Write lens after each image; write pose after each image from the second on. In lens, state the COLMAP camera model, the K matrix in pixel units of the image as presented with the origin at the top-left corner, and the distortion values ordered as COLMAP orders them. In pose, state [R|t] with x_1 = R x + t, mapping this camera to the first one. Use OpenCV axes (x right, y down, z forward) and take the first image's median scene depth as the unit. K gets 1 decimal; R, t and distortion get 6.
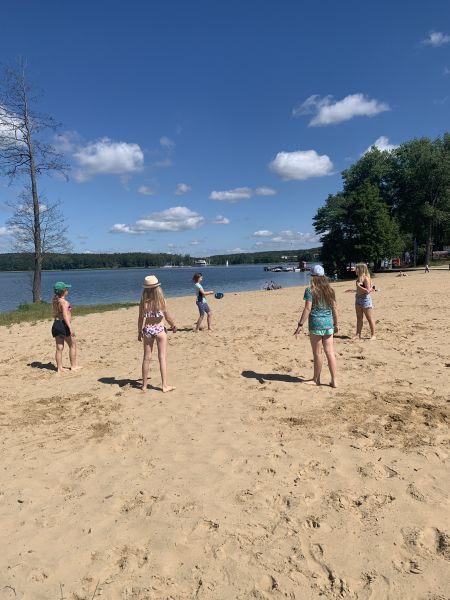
lens RADIAL K [[456.9, 0, 232.7], [0, 456.9, 302.3], [0, 0, 1]] dist [0.076789, -0.141506]
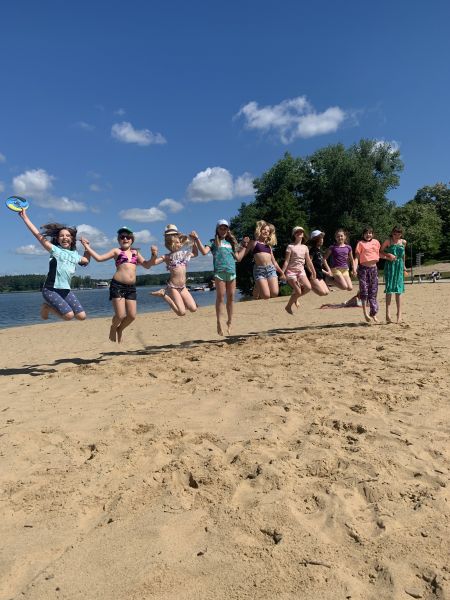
lens RADIAL K [[456.9, 0, 232.7], [0, 456.9, 302.3], [0, 0, 1]] dist [0.076789, -0.141506]
pose [[0.979154, -0.022919, 0.201821, 0.006886], [0.032346, 0.998528, -0.043533, -0.002767], [-0.200526, 0.049154, 0.978455, 0.134488]]
